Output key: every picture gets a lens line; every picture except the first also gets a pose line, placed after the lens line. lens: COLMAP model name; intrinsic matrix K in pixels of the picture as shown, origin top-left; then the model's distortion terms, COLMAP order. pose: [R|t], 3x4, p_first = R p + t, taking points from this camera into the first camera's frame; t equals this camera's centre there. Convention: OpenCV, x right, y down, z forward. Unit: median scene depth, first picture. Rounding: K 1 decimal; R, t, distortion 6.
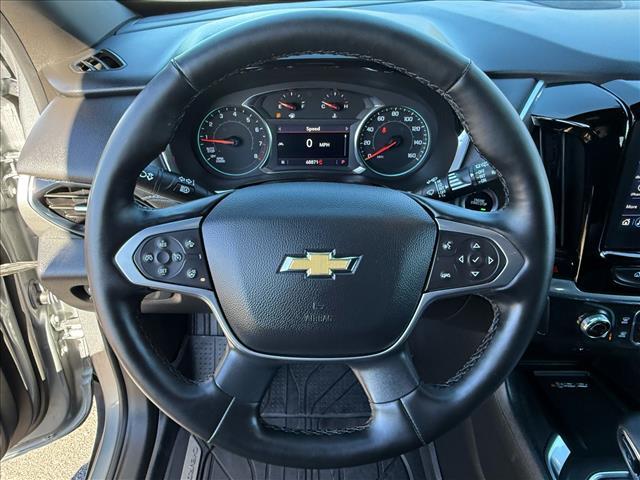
lens RADIAL K [[452.9, 0, 304.5], [0, 452.9, 237.7], [0, 0, 1]] dist [0.009546, 0.009089]
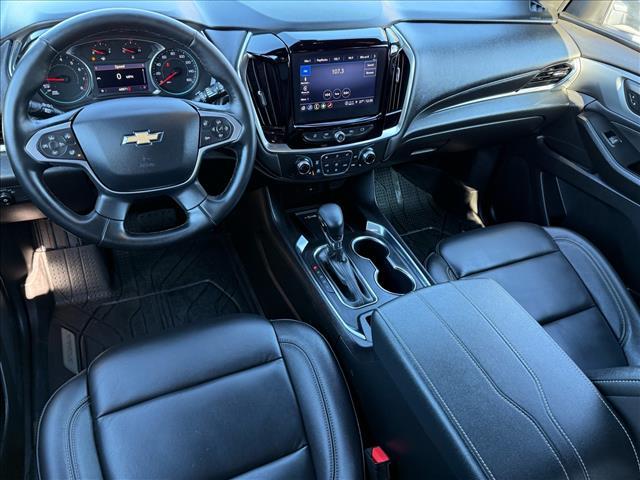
lens RADIAL K [[473.6, 0, 324.5], [0, 473.6, 240.3], [0, 0, 1]] dist [0.007499, -0.016682]
pose [[0.906662, -0.197948, 0.372532, -0.067232], [0.142900, 0.974980, 0.170275, 0.159898], [-0.396917, -0.101147, 0.912264, -0.802638]]
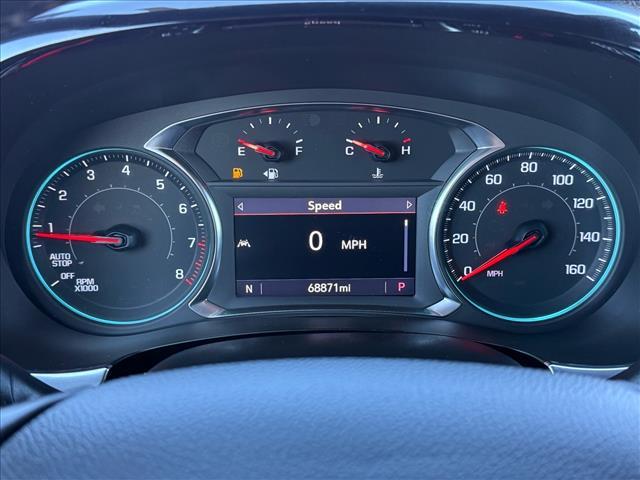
lens RADIAL K [[798.7, 0, 323.9], [0, 798.7, 240.2], [0, 0, 1]] dist [0.037491, 0.000000]
pose [[0.999886, -0.008126, 0.012694, 0.009278], [0.010647, 0.976944, -0.213232, -0.062053], [-0.010668, 0.213343, 0.976919, 0.327912]]
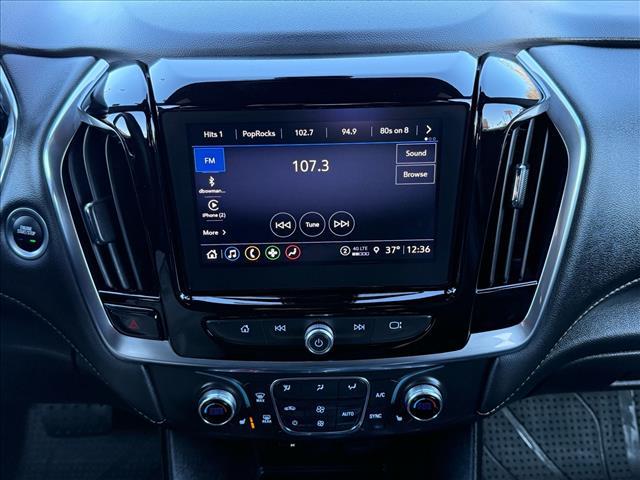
lens RADIAL K [[666.3, 0, 331.9], [0, 666.3, 201.6], [0, 0, 1]] dist [0.004250, 0.000000]
pose [[0.999924, -0.012026, 0.002563, 0.771975], [0.012225, 0.994617, -0.102896, -0.005641], [-0.001312, 0.102919, 0.994689, -0.028617]]
